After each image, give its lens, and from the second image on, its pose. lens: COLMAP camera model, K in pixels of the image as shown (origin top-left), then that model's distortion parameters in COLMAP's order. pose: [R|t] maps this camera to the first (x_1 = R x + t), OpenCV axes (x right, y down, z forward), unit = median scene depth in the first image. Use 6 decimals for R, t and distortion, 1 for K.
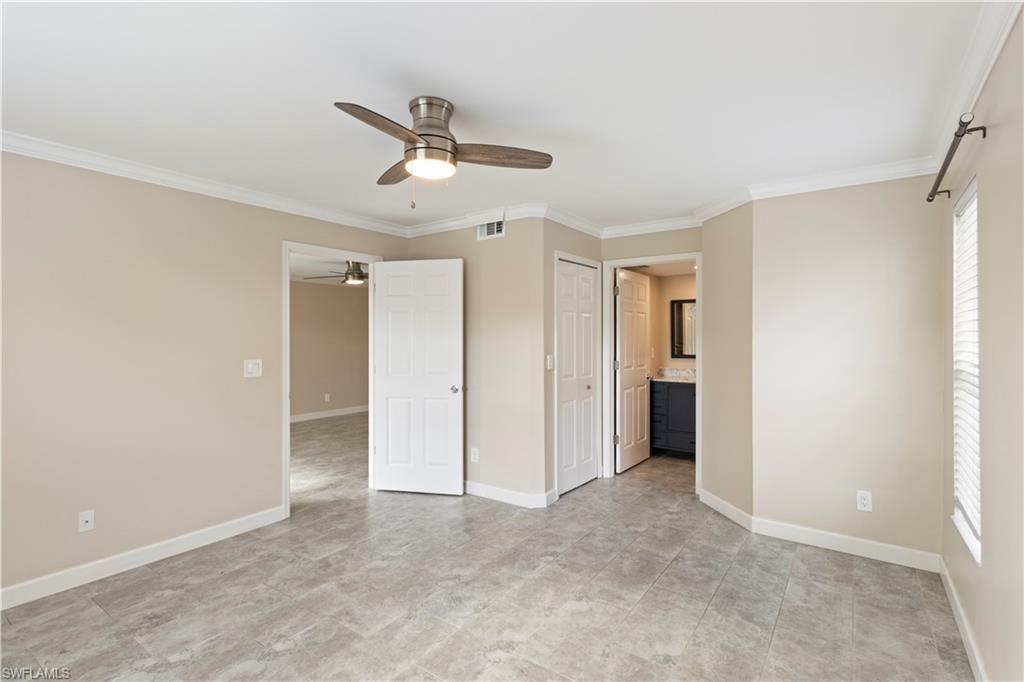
lens RADIAL K [[485.1, 0, 507.0], [0, 485.1, 342.5], [0, 0, 1]] dist [-0.000997, 0.000881]
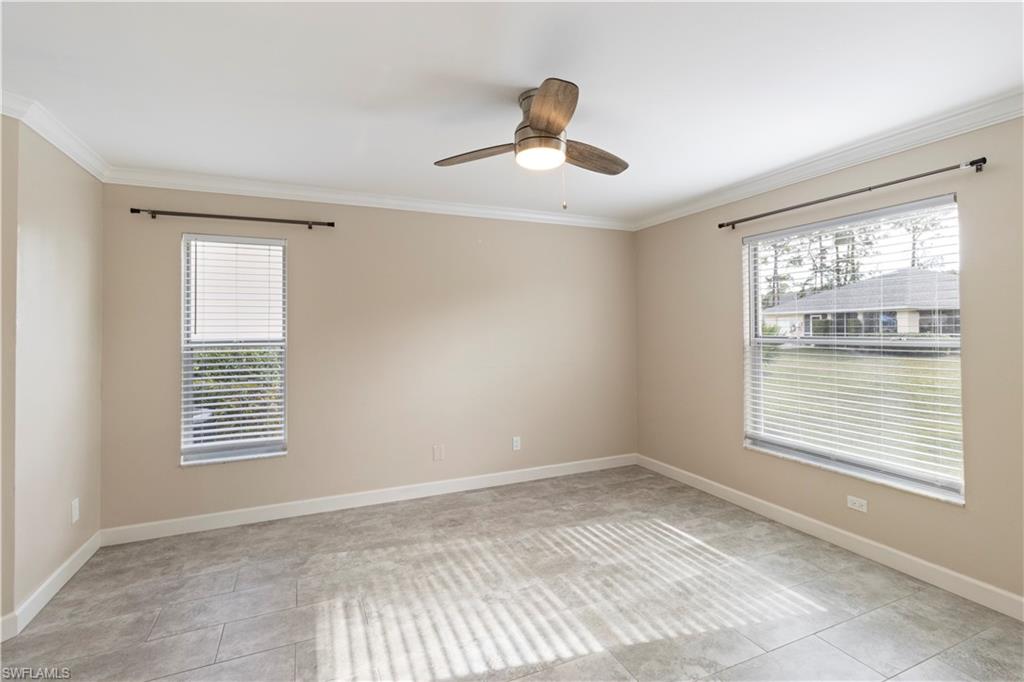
lens RADIAL K [[485.1, 0, 512.9], [0, 485.1, 333.4], [0, 0, 1]] dist [-0.000997, 0.000881]
pose [[-0.876950, 0.005811, 0.480546, -0.473226], [0.008870, 0.999952, 0.004094, -0.005097], [-0.480499, 0.007852, -0.876960, 1.548376]]
